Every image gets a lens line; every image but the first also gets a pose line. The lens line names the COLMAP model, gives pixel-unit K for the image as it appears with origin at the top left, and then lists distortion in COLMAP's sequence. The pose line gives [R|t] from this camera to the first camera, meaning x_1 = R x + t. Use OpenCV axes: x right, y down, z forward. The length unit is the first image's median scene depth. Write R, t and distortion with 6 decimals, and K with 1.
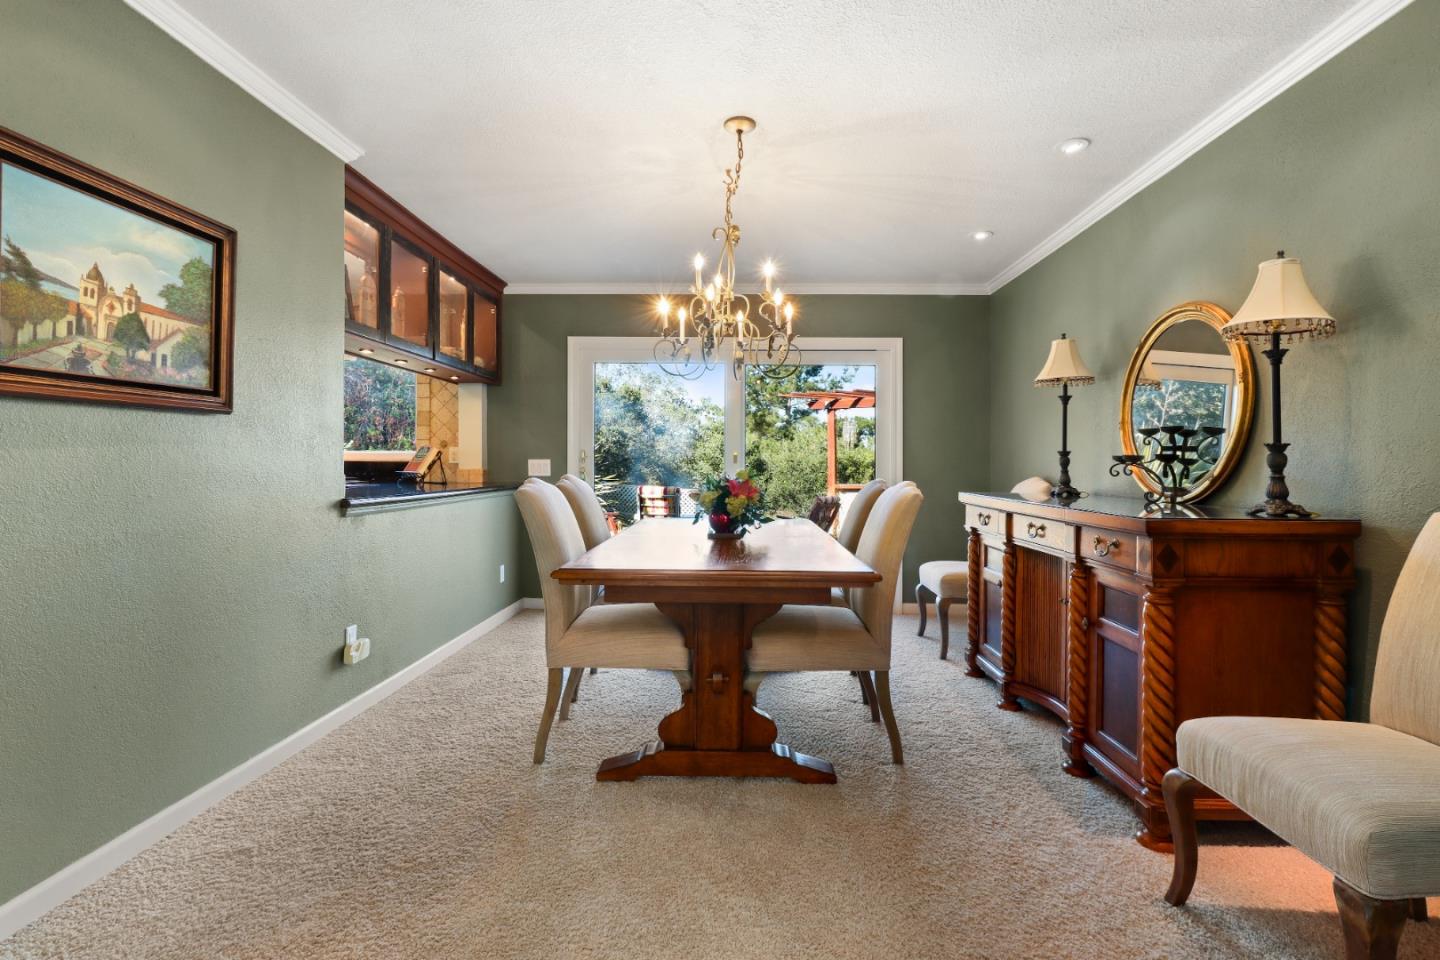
lens RADIAL K [[672.5, 0, 721.0], [0, 672.5, 470.5], [0, 0, 1]] dist [0.004037, 0.000193]
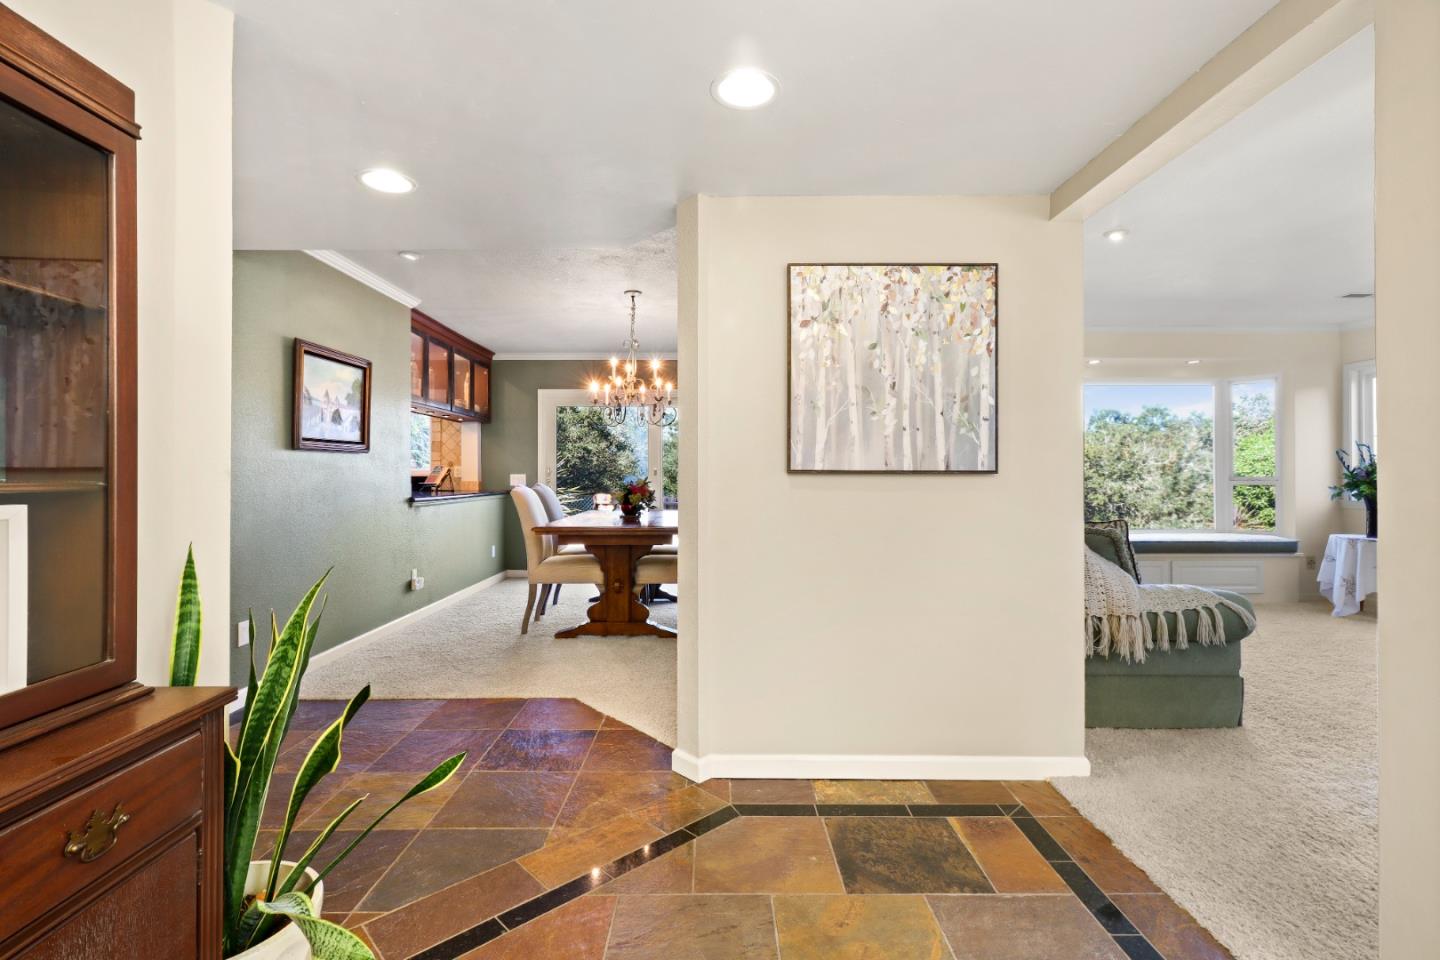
lens RADIAL K [[658.7, 0, 733.9], [0, 658.7, 471.7], [0, 0, 1]] dist [0.002127, -0.000041]
pose [[0.997695, -0.007106, 0.067480, 0.177415], [0.008242, 0.999829, -0.016574, 0.011020], [-0.067351, 0.017092, 0.997583, -0.811603]]
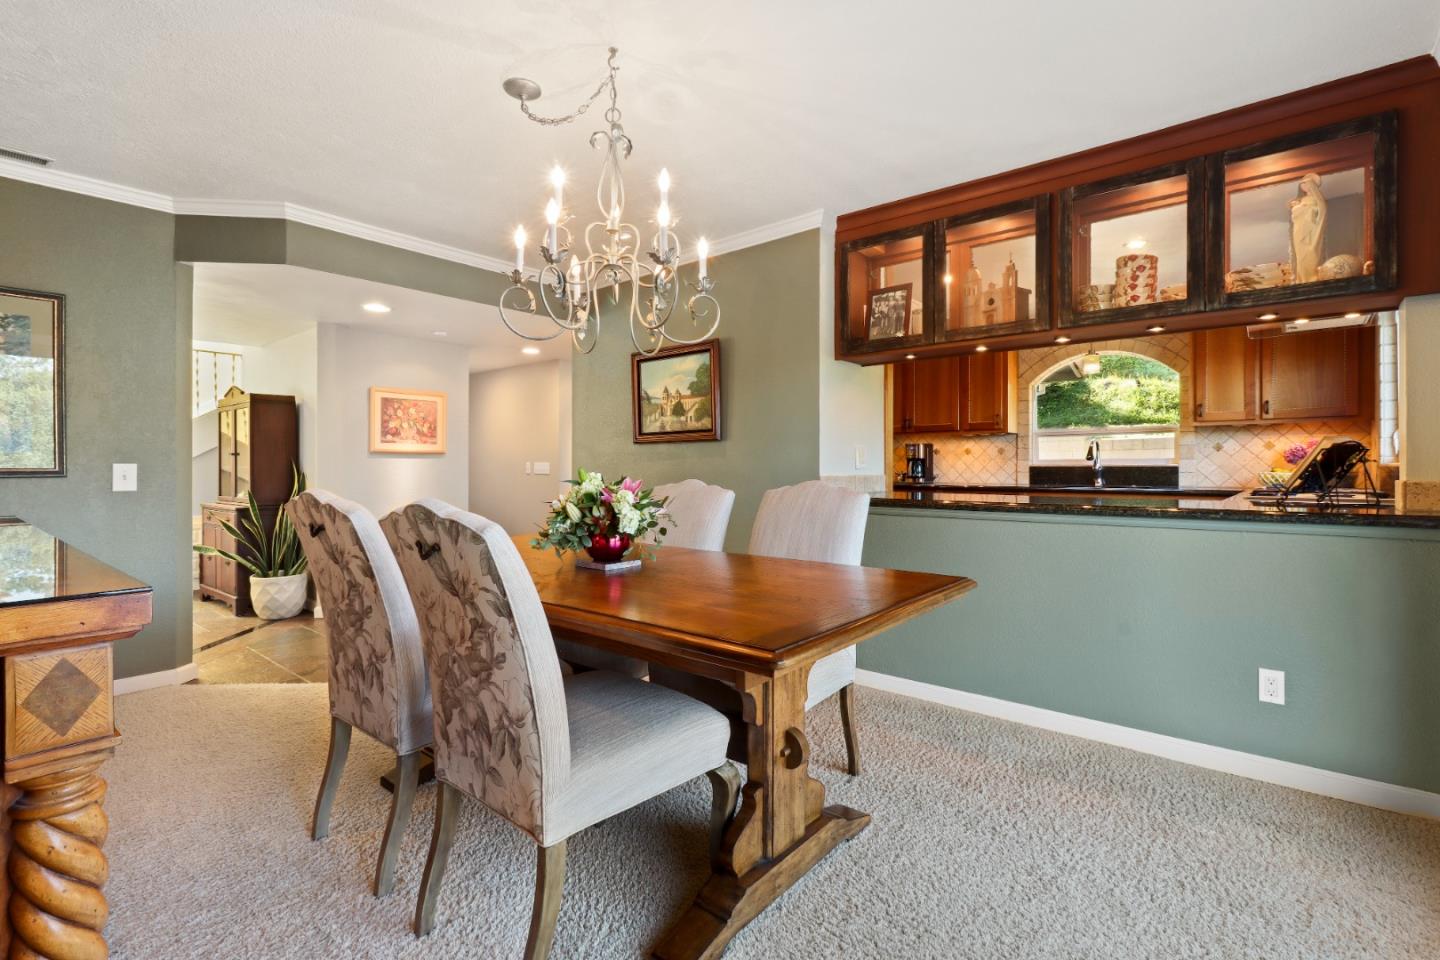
lens RADIAL K [[672.5, 0, 721.0], [0, 672.5, 470.5], [0, 0, 1]] dist [0.004037, 0.000193]
pose [[-0.605652, -0.004171, -0.795719, 0.563559], [-0.015569, 0.999857, 0.006609, -0.011227], [0.795577, 0.016391, -0.605630, 1.665027]]
